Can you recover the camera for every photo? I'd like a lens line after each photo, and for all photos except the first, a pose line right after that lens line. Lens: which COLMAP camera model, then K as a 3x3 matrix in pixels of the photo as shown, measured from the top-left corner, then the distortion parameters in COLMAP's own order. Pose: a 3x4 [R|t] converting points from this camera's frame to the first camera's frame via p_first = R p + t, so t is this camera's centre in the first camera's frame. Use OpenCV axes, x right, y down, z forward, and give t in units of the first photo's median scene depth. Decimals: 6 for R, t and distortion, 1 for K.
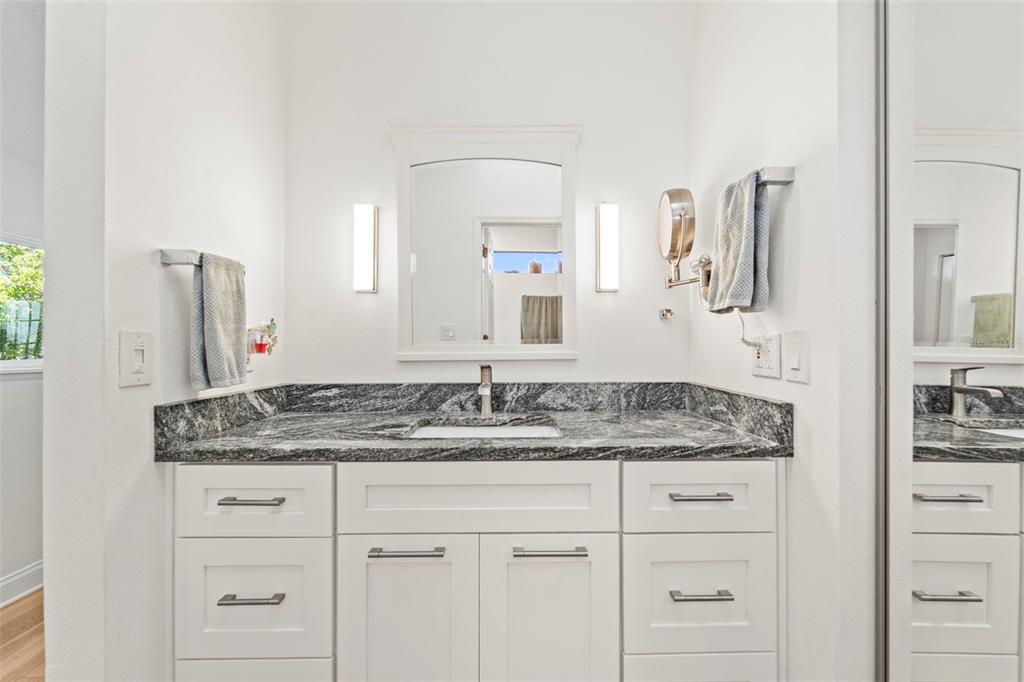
lens RADIAL K [[416.9, 0, 512.0], [0, 416.9, 341.0], [0, 0, 1]] dist [-0.002364, -0.000287]
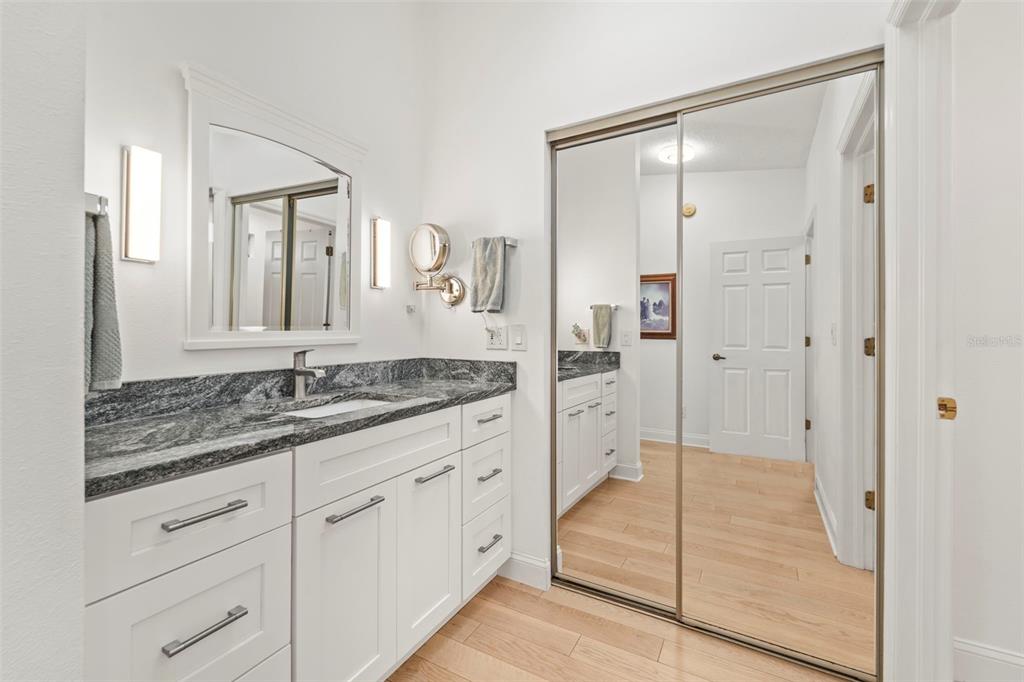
lens RADIAL K [[430.4, 0, 503.4], [0, 430.4, 326.8], [0, 0, 1]] dist [0.003447, -0.000084]
pose [[0.508773, 0.011603, 0.860823, -0.702921], [-0.010786, 0.999917, -0.007103, 0.001340], [-0.860833, -0.005671, 0.508855, 0.021979]]
